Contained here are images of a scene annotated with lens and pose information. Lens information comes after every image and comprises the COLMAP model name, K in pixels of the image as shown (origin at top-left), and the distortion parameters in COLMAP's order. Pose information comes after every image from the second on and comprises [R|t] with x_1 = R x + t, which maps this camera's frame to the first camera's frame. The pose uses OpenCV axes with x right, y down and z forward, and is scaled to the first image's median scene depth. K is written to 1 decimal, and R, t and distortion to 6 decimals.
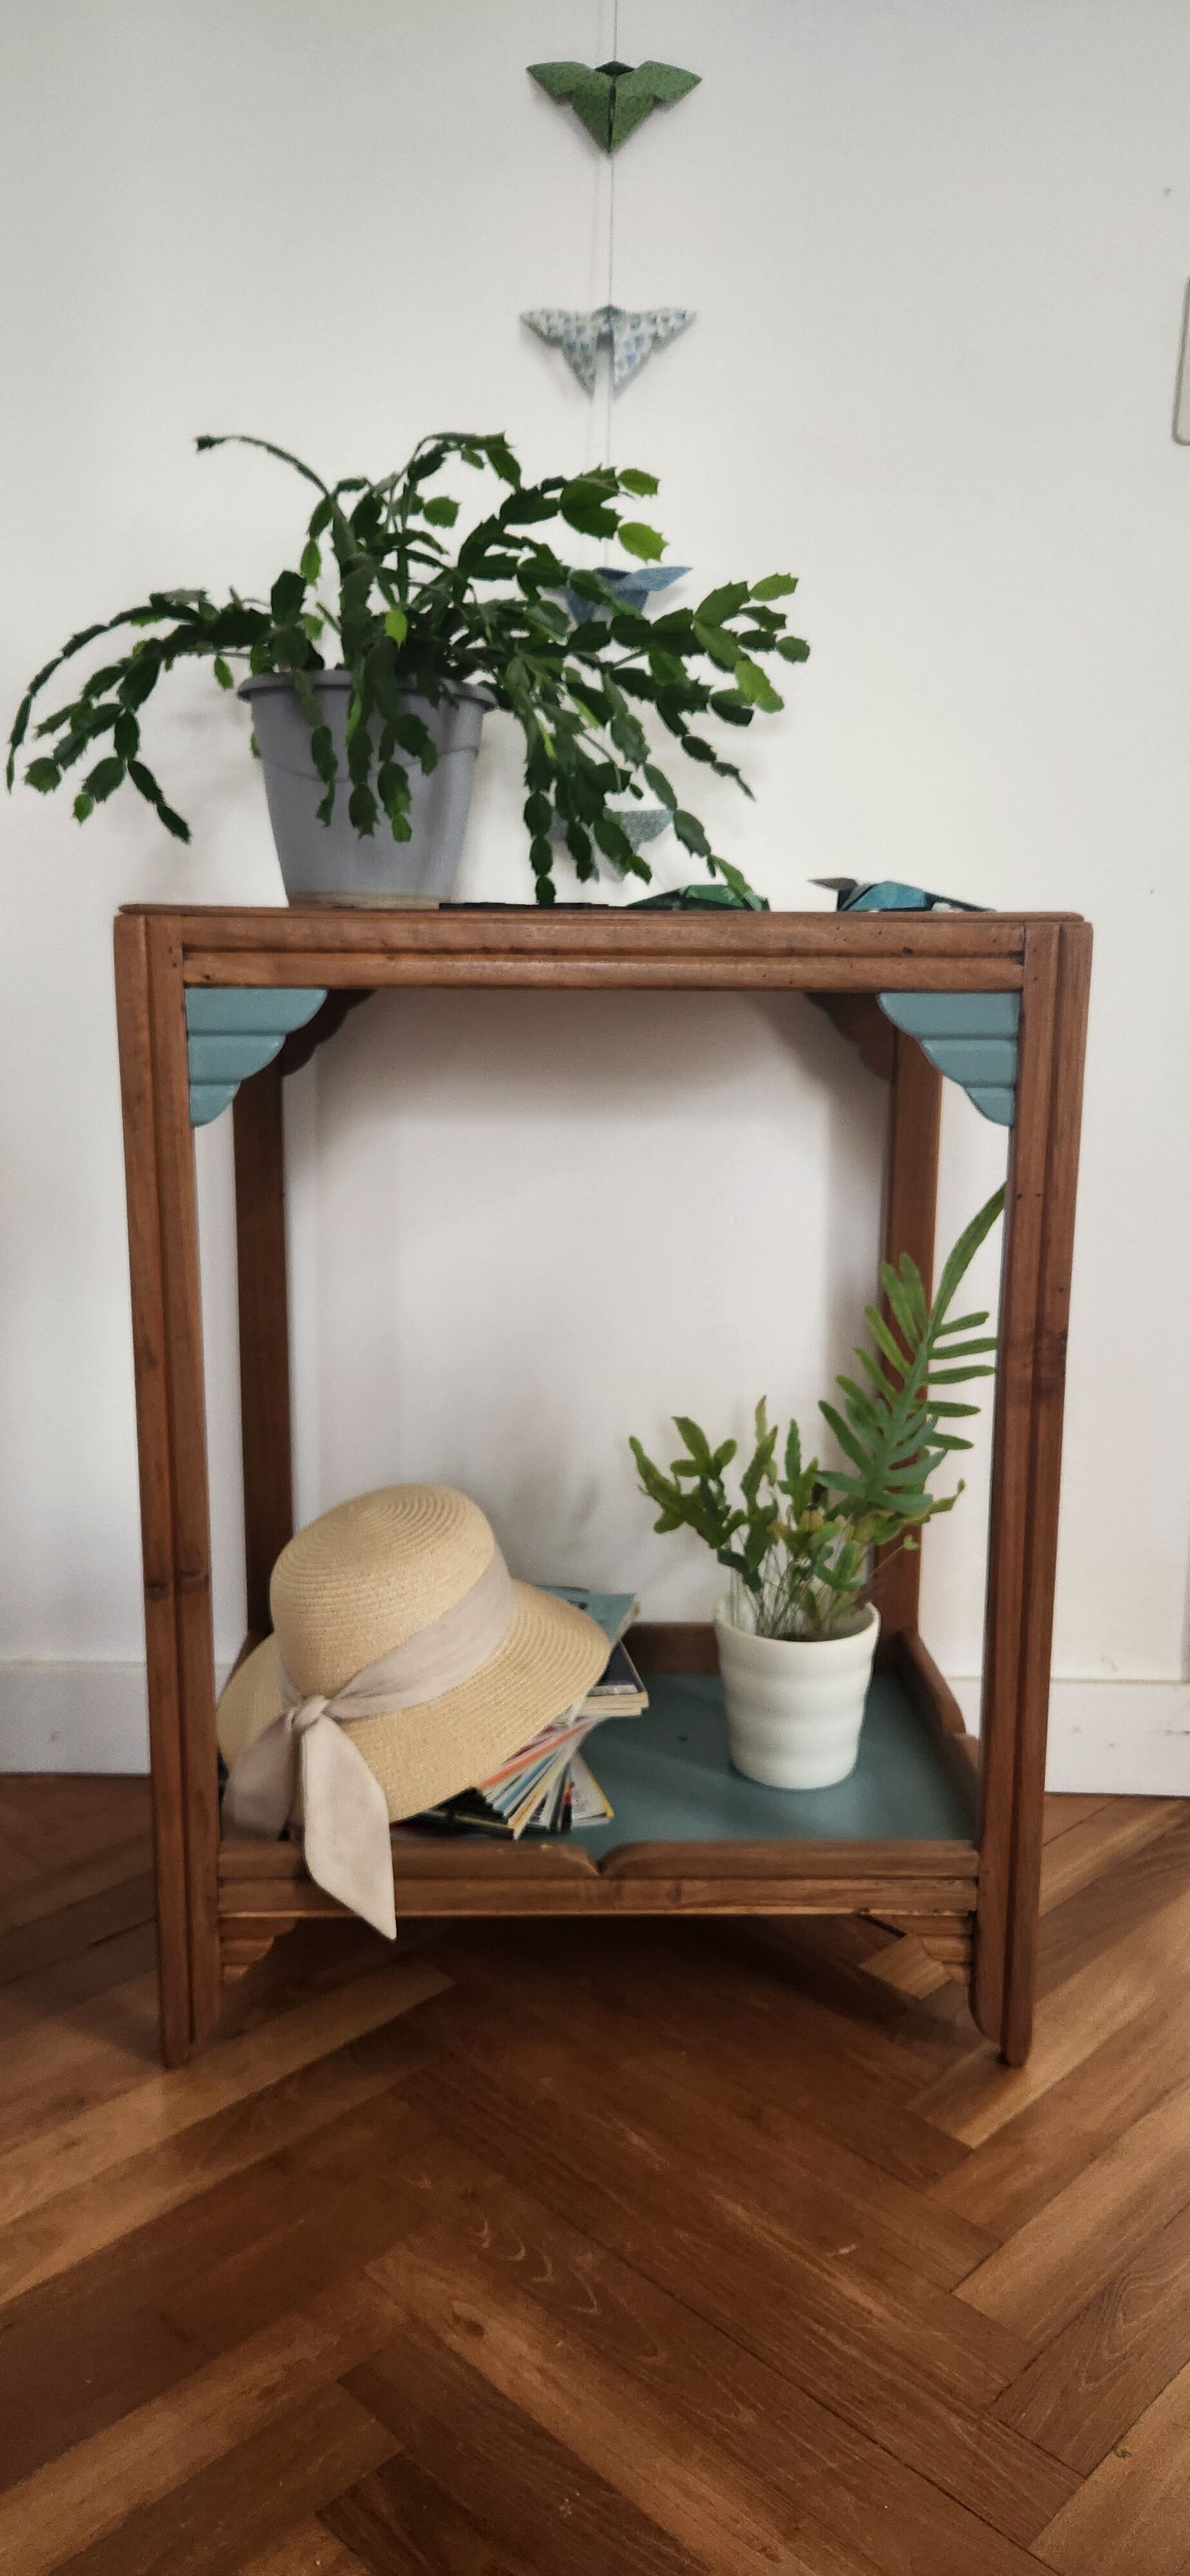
lens RADIAL K [[1733.9, 0, 572.1], [0, 1733.9, 1264.7], [0, 0, 1]] dist [0.044103, -0.054970]
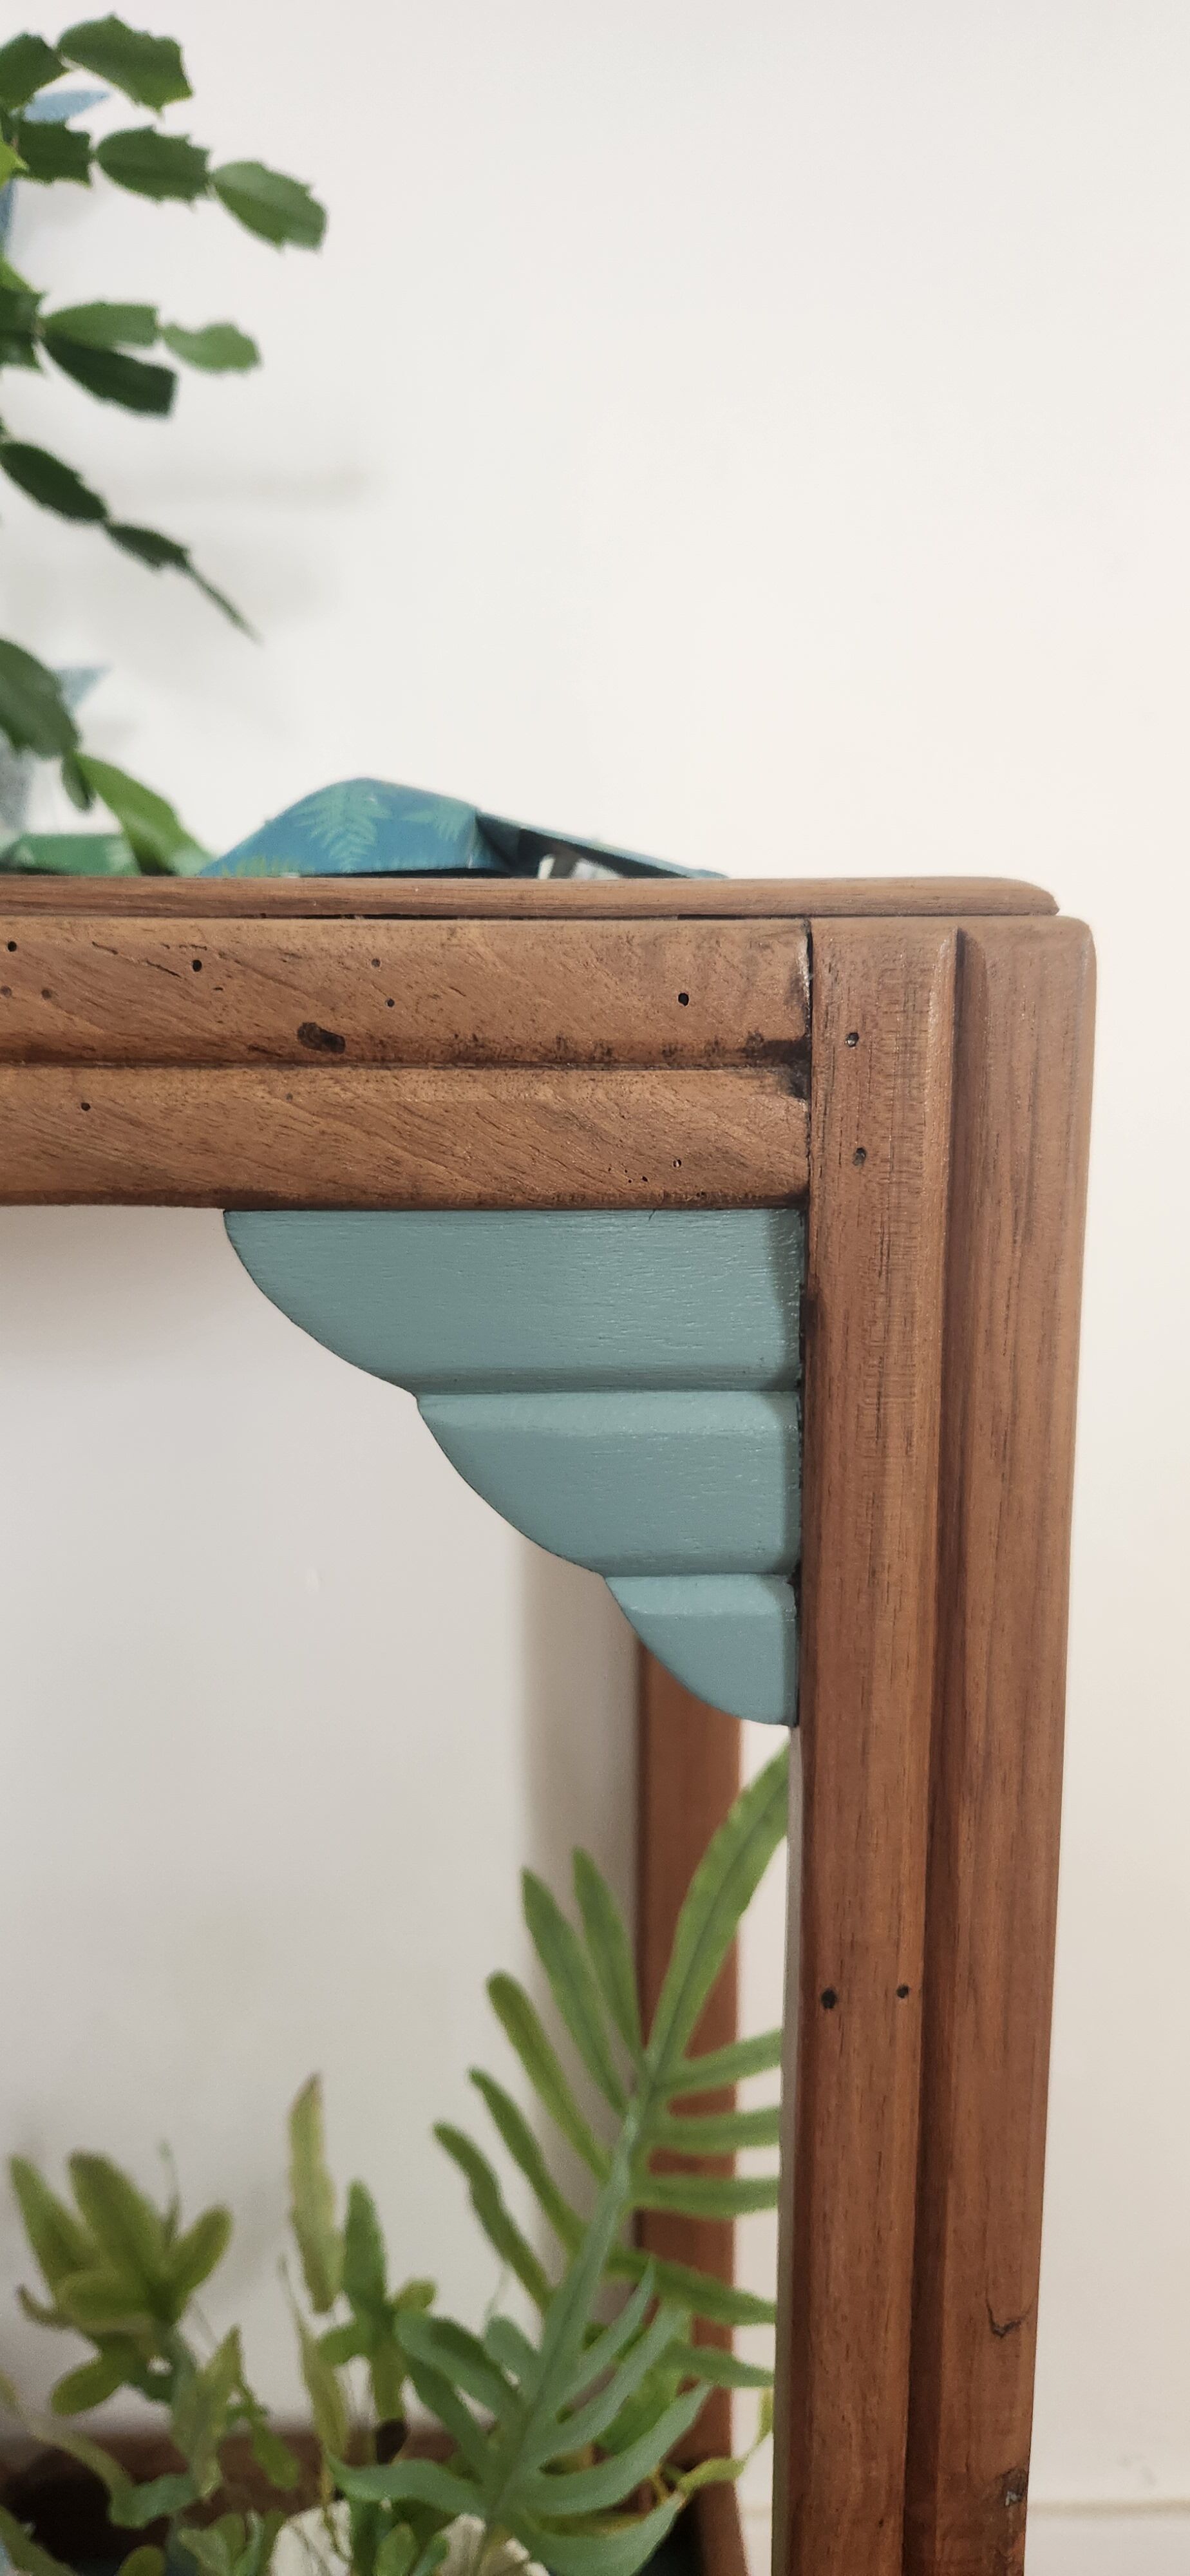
lens RADIAL K [[1733.9, 0, 602.0], [0, 1733.9, 1232.6], [0, 0, 1]] dist [0.044103, -0.054970]
pose [[0.999528, -0.011714, 0.028417, 0.214217], [0.012498, 0.999542, -0.027574, -0.141008], [-0.028081, 0.027917, 0.999216, 0.730249]]
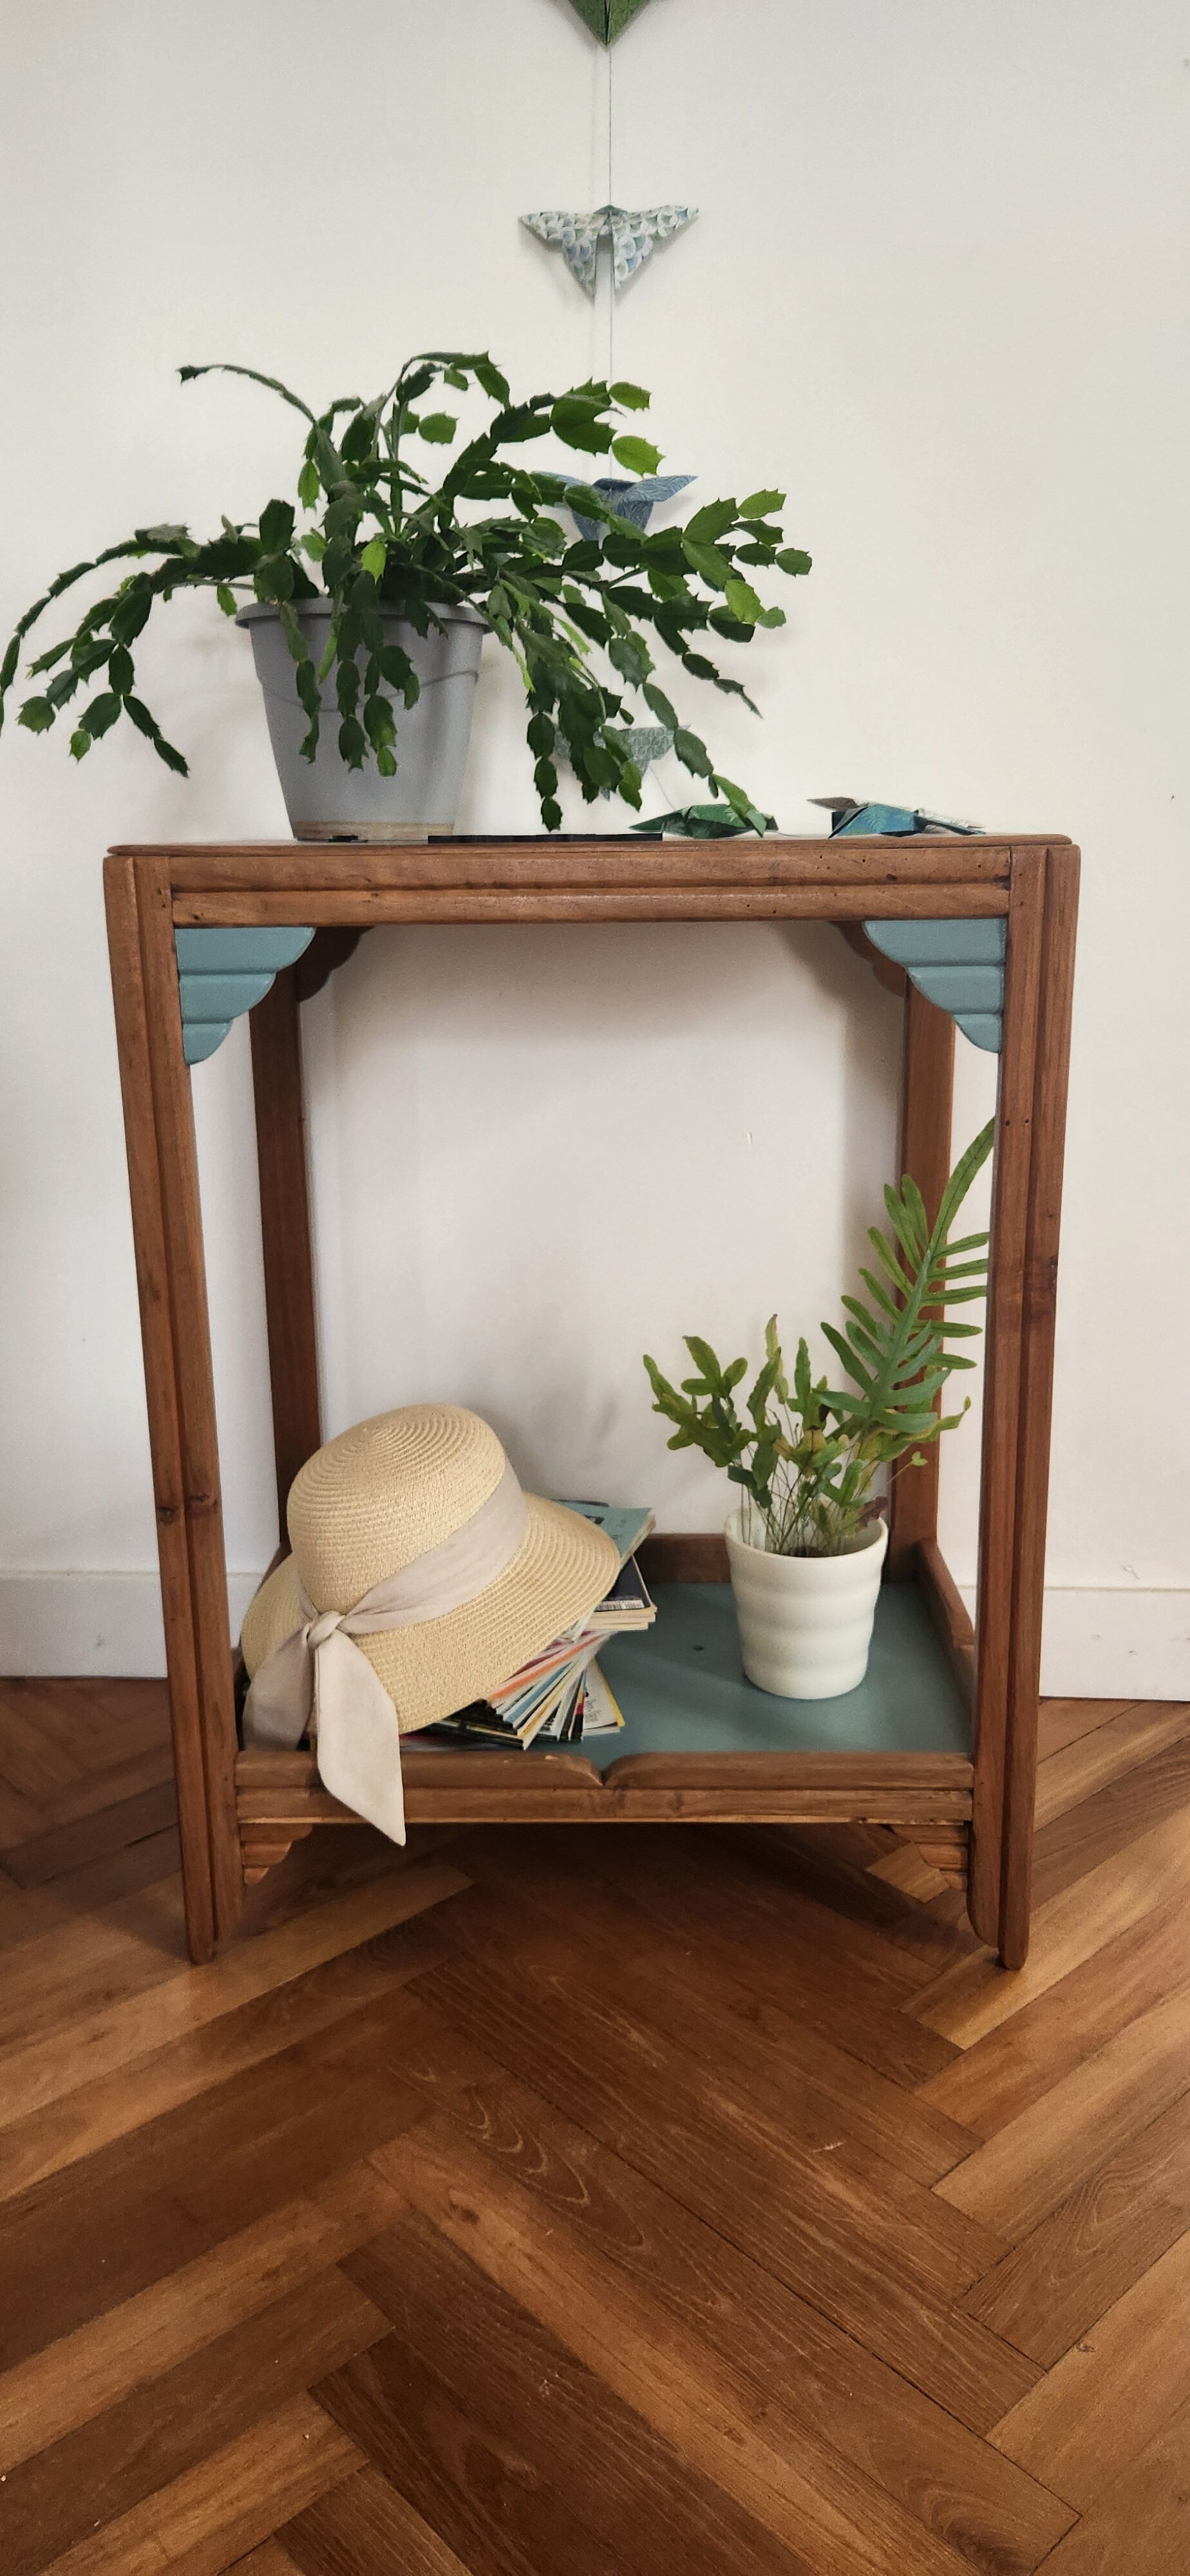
lens RADIAL K [[1733.9, 0, 584.0], [0, 1733.9, 1240.8], [0, 0, 1]] dist [0.044103, -0.054970]
pose [[0.998951, -0.009578, -0.044775, 0.056949], [0.011903, 0.998579, 0.051946, -0.025839], [0.044213, -0.052425, 0.997646, -0.010793]]
